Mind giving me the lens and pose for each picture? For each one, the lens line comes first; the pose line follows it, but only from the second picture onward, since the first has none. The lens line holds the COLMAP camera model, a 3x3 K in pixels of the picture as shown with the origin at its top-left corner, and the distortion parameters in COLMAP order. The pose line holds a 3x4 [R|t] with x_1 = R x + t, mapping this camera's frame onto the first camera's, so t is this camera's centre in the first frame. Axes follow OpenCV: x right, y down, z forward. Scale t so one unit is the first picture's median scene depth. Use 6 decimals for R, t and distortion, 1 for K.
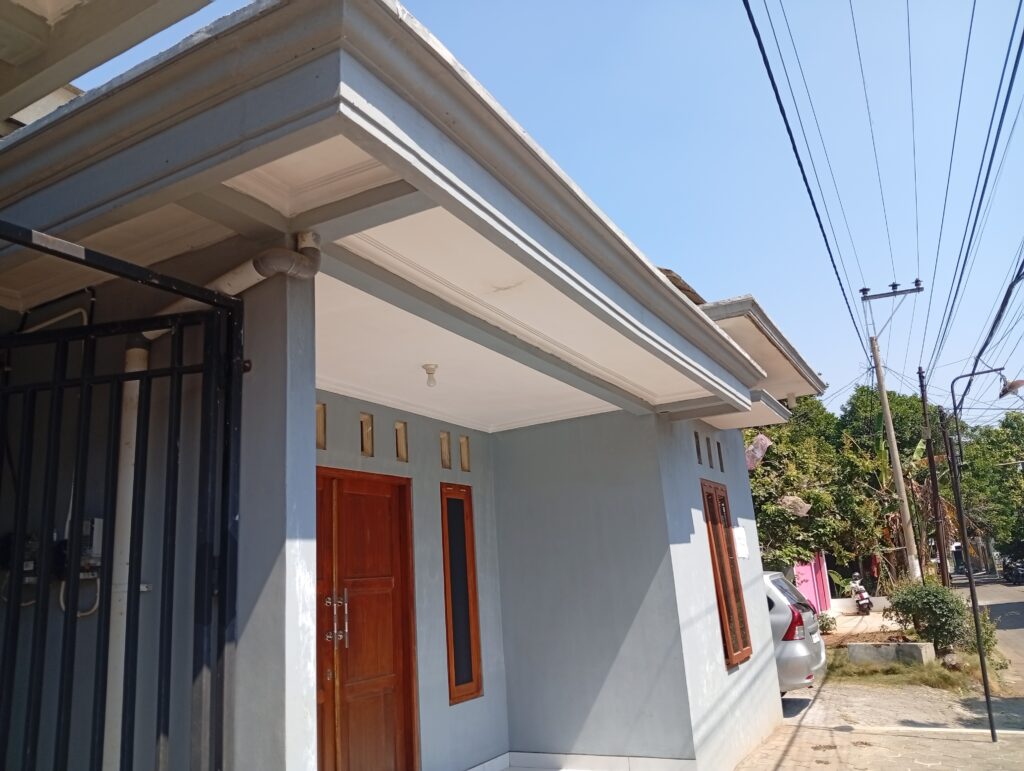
lens RADIAL K [[789.9, 0, 512.0], [0, 789.9, 385.5], [0, 0, 1]] dist [0.087811, -0.226461]
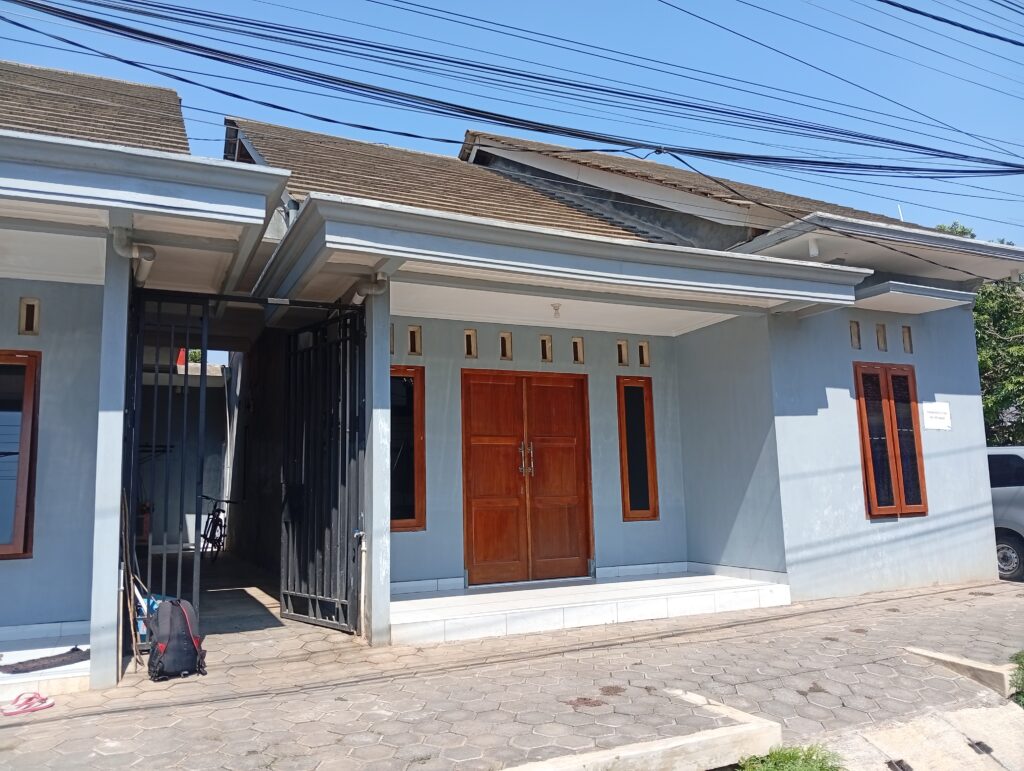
lens RADIAL K [[789.9, 0, 512.0], [0, 789.9, 385.5], [0, 0, 1]] dist [0.087811, -0.226461]
pose [[0.808596, -0.031912, -0.587499, 0.641051], [0.113481, 0.988238, 0.102508, -0.031914], [0.577317, -0.149558, 0.802706, -0.291954]]
